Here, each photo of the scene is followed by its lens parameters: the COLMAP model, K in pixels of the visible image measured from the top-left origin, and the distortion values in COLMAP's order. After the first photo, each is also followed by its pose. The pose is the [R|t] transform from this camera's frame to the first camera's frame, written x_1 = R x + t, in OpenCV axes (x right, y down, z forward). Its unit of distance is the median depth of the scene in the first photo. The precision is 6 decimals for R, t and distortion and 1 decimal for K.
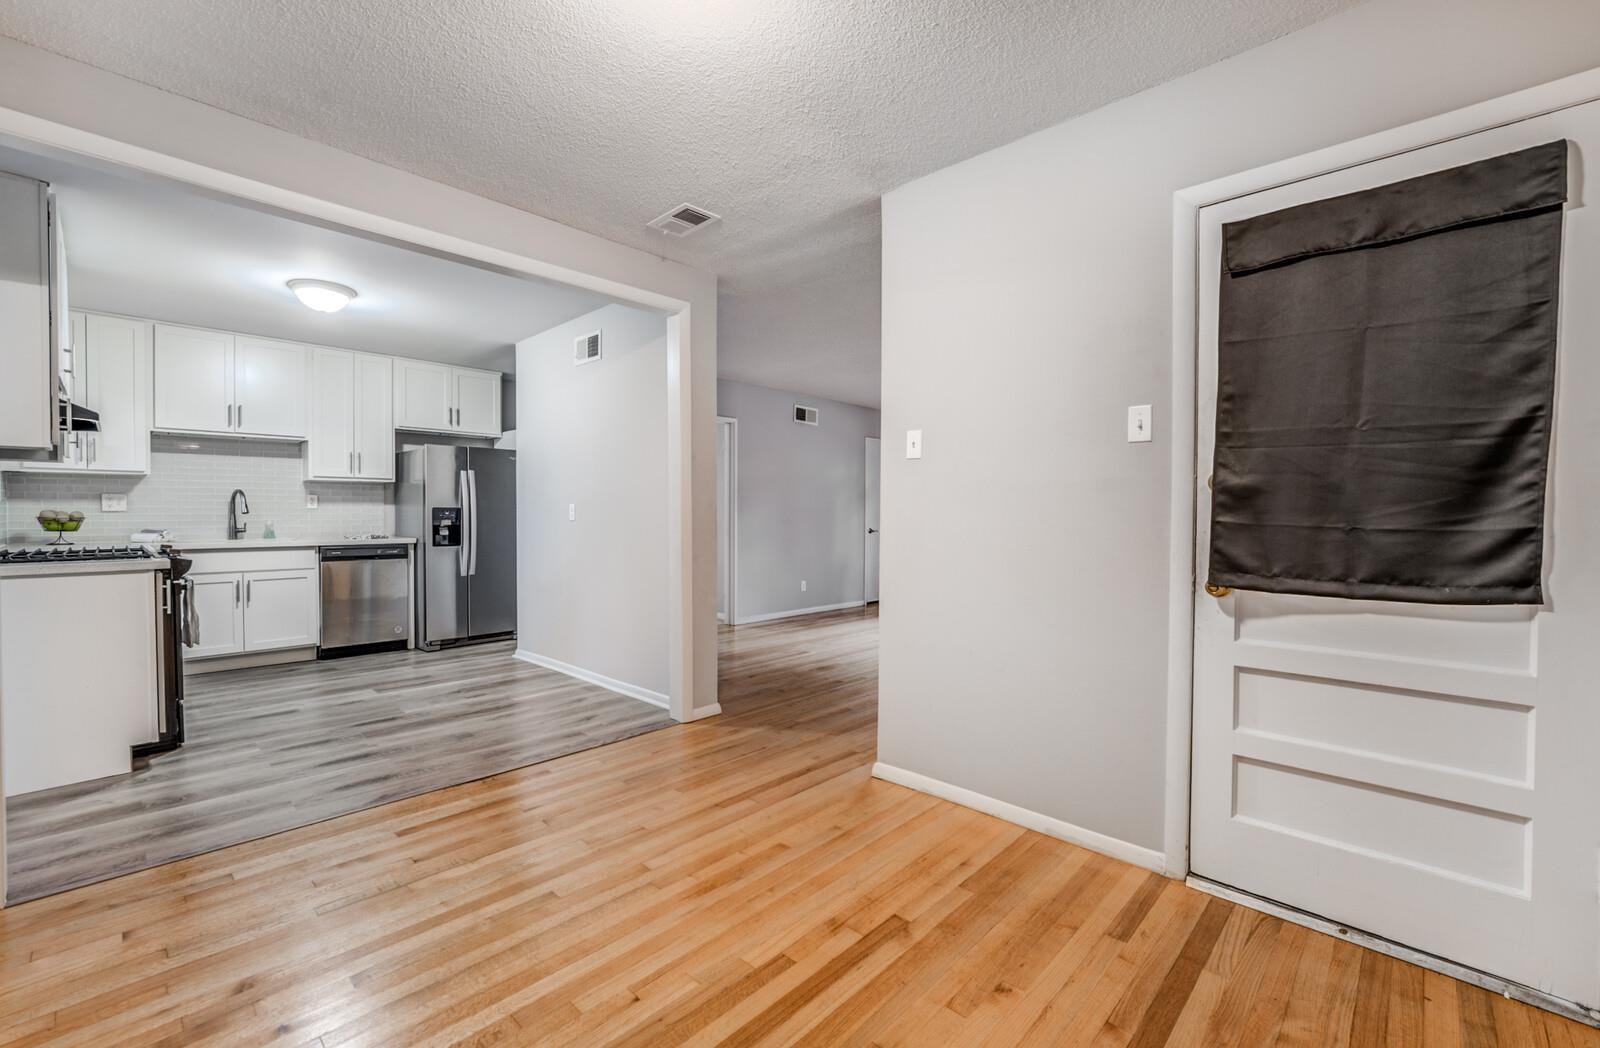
lens RADIAL K [[674.7, 0, 789.4], [0, 674.7, 521.0], [0, 0, 1]] dist [-0.001644, 0.000358]
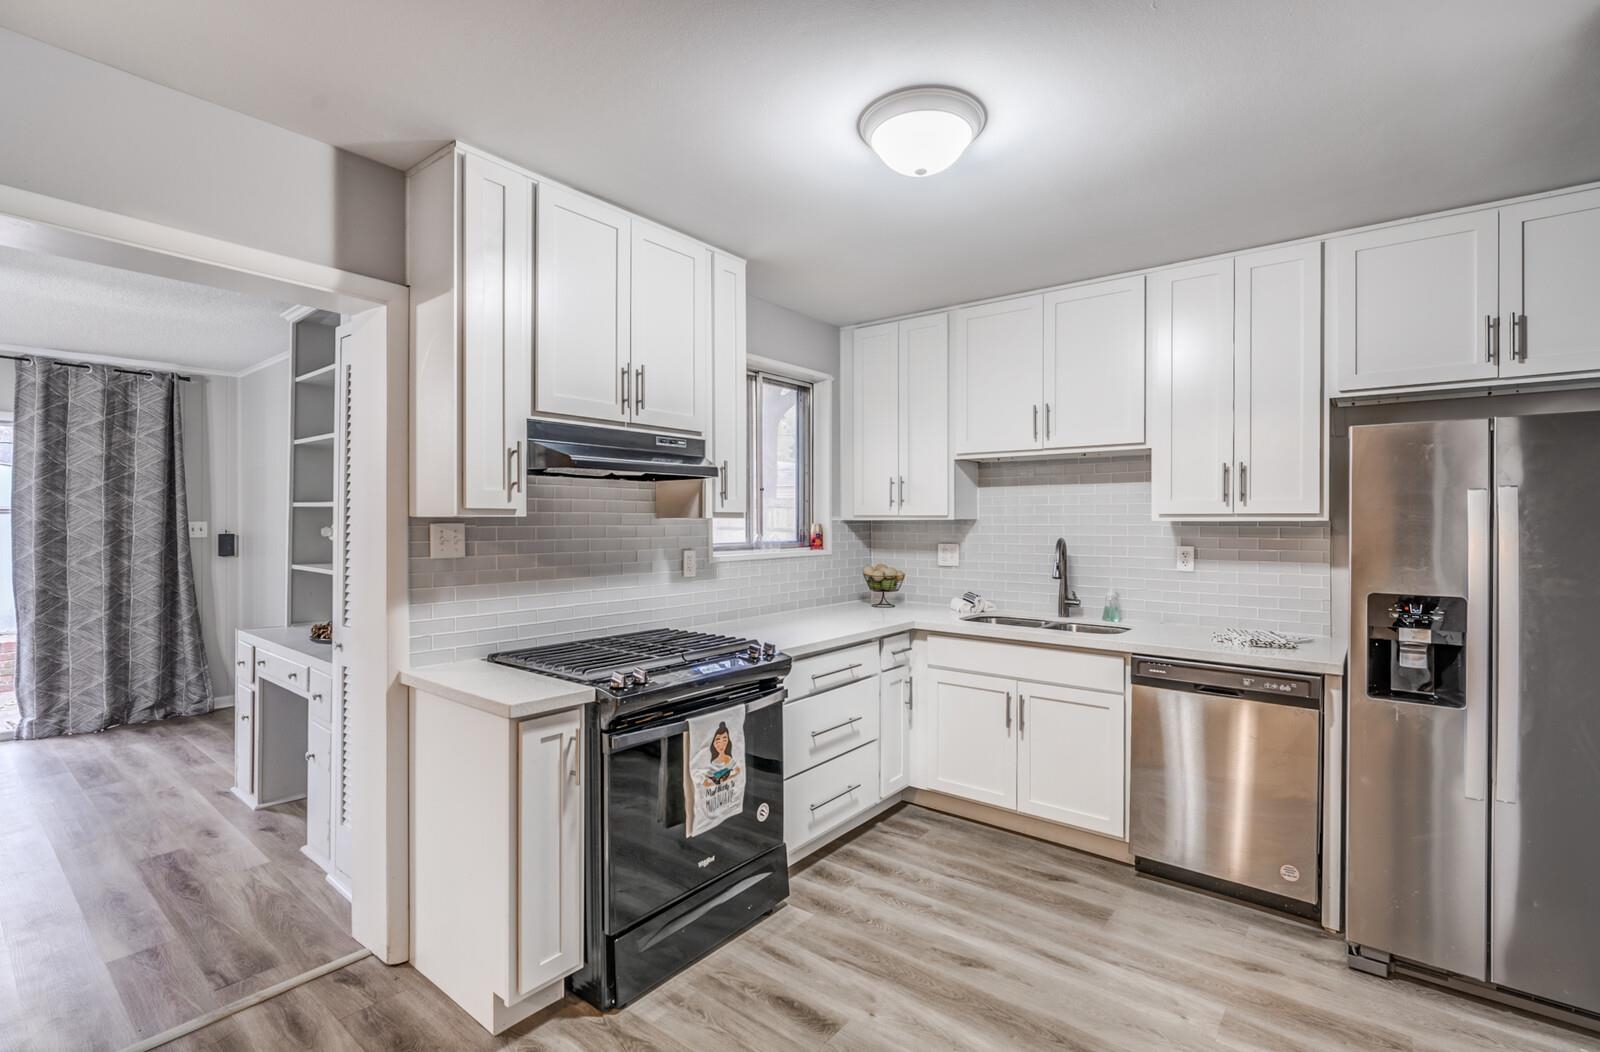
lens RADIAL K [[731.0, 0, 800.3], [0, 731.0, 522.3], [0, 0, 1]] dist [-0.002425, -0.000771]
pose [[0.091693, 0.003622, -0.995781, -0.162784], [-0.015023, 0.999885, 0.002254, -0.058857], [0.995674, 0.014753, 0.091737, 0.686669]]
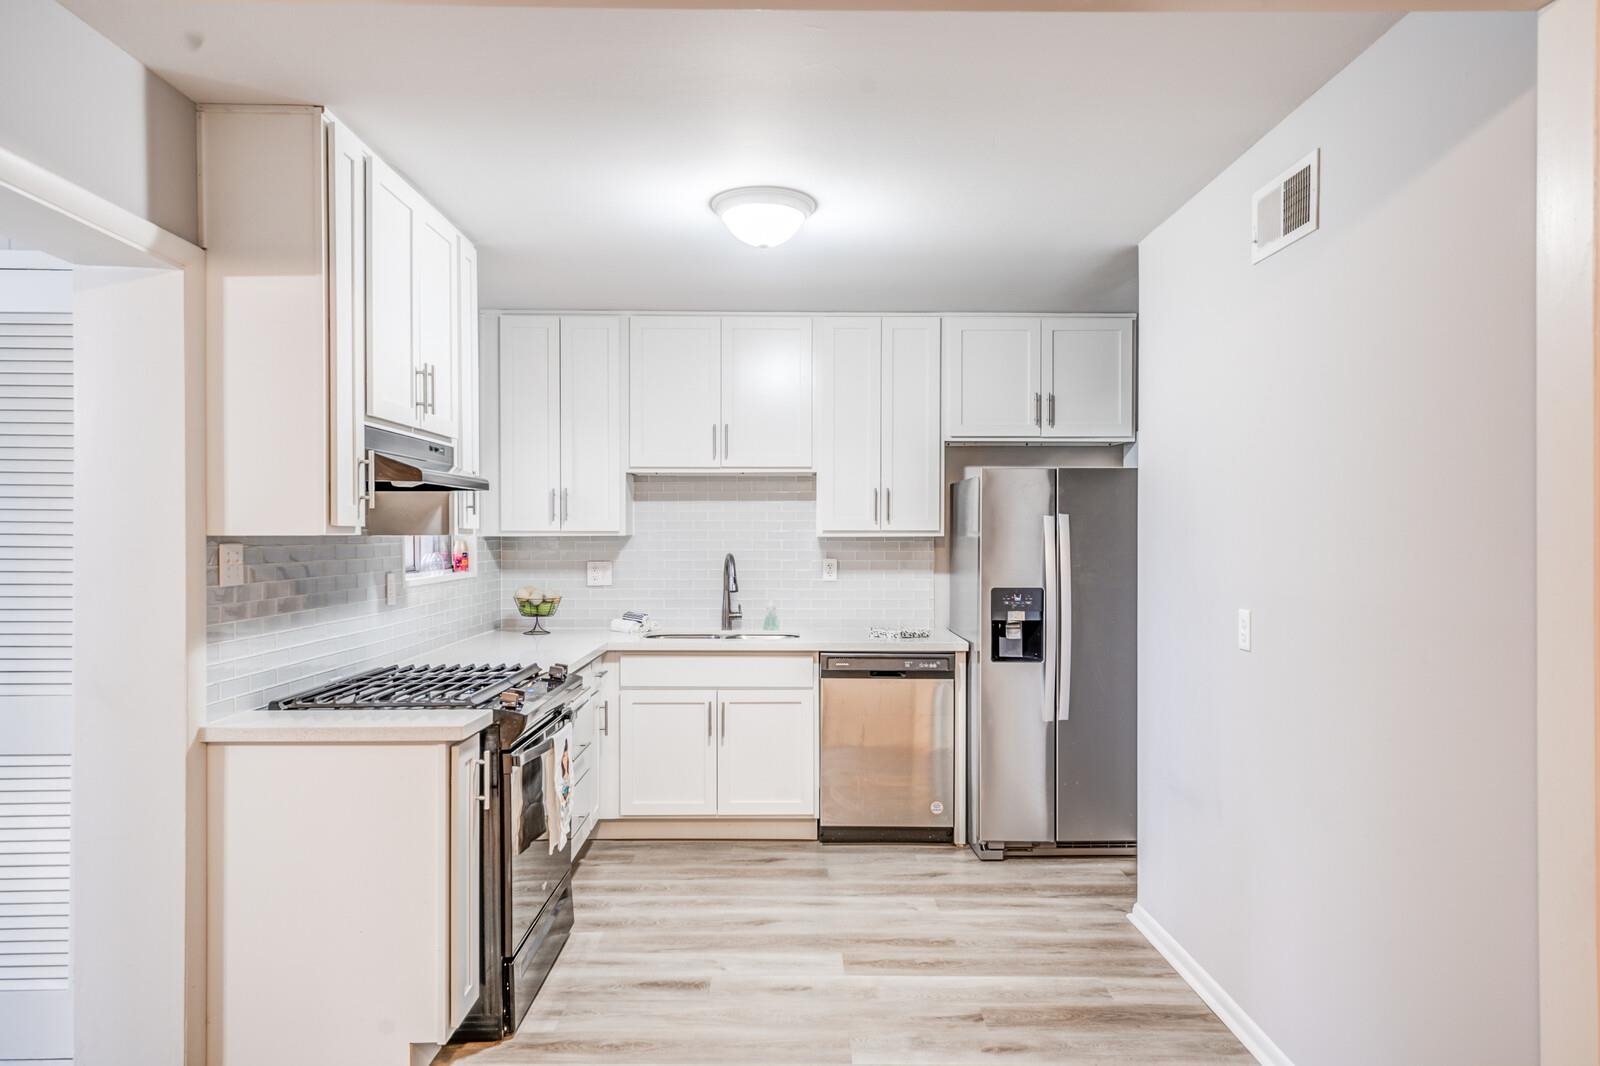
lens RADIAL K [[1044.6, 0, 793.6], [0, 1044.6, 539.0], [0, 0, 1]] dist [0.034439, -0.000688]
pose [[0.699885, 0.003508, -0.714247, -0.056434], [-0.009581, 0.999944, -0.004477, -0.056257], [0.714192, 0.009976, 0.699879, 0.335647]]
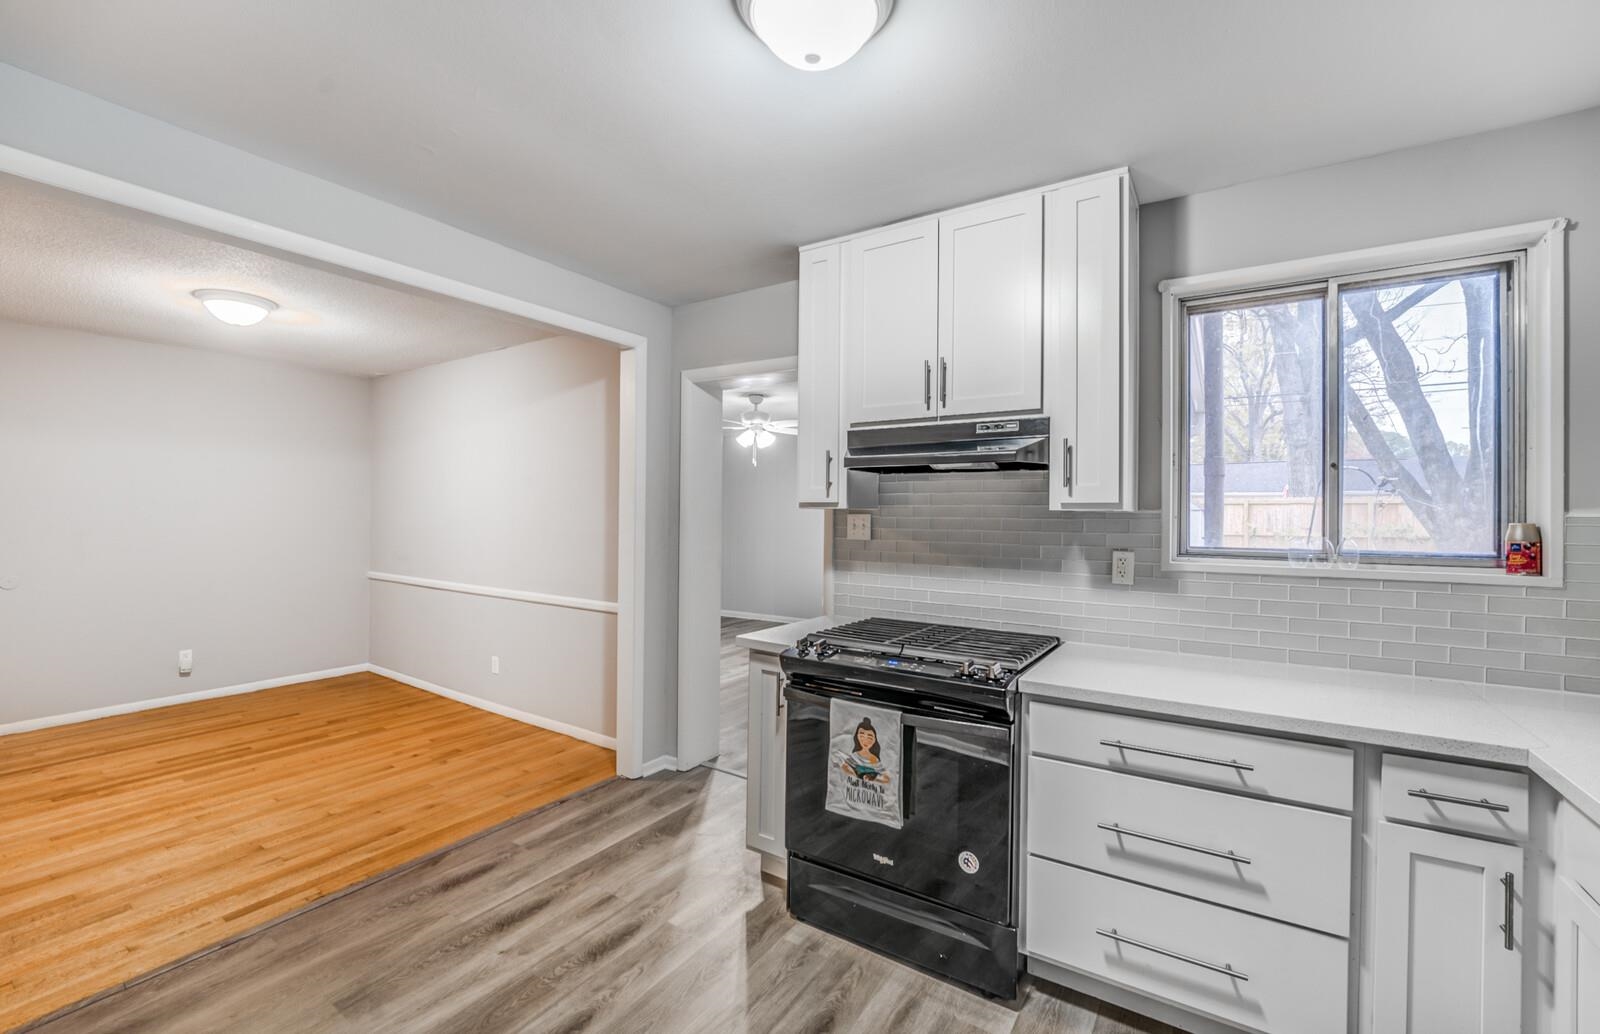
lens RADIAL K [[654.2, 0, 796.1], [0, 654.2, 512.2], [0, 0, 1]] dist [-0.028562, 0.007867]
pose [[-0.982815, -0.009954, -0.184325, -0.488022], [-0.012508, 0.999841, 0.012702, -0.061756], [0.184170, 0.014790, -0.982783, 1.043391]]
